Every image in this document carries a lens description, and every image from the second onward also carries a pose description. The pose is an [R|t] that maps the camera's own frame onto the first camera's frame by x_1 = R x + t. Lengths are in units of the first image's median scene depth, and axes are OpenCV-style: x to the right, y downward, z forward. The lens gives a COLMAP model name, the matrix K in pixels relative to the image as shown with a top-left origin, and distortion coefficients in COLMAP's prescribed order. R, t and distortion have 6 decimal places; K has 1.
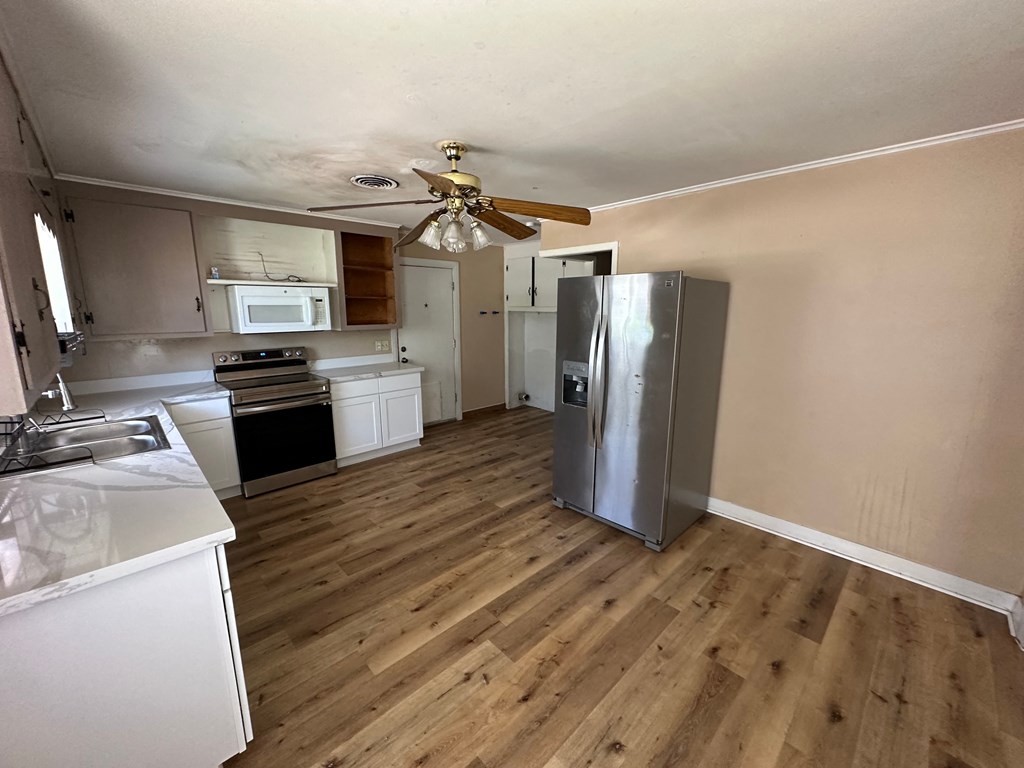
lens RADIAL K [[410.2, 0, 512.3], [0, 410.2, 382.0], [0, 0, 1]] dist [-0.003318, 0.000648]
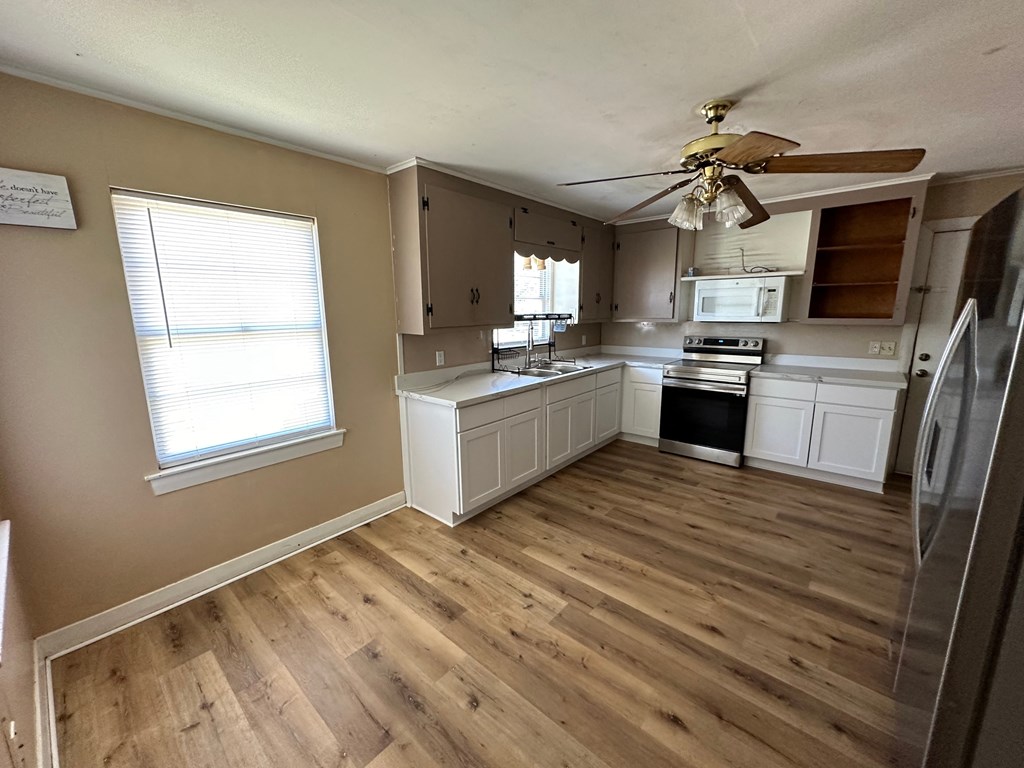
lens RADIAL K [[410.2, 0, 510.5], [0, 410.2, 383.5], [0, 0, 1]] dist [-0.003318, 0.000648]
pose [[0.088885, 0.180805, -0.979494, 0.559368], [-0.168435, 0.971952, 0.164129, -0.053219], [0.981697, 0.150392, 0.116846, 0.406213]]
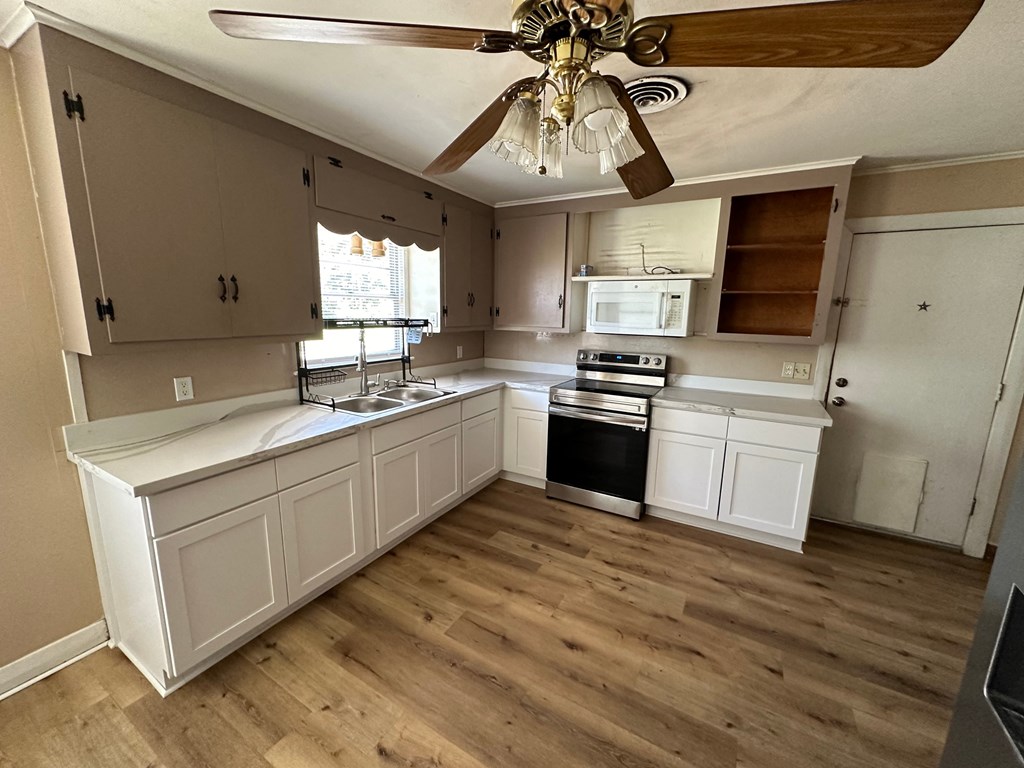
lens RADIAL K [[410.2, 0, 511.7], [0, 410.2, 383.0], [0, 0, 1]] dist [-0.003318, 0.000648]
pose [[0.272754, 0.177410, -0.945585, 0.239736], [-0.191225, 0.973238, 0.127439, -0.102915], [0.942888, 0.146060, 0.299380, 0.638031]]
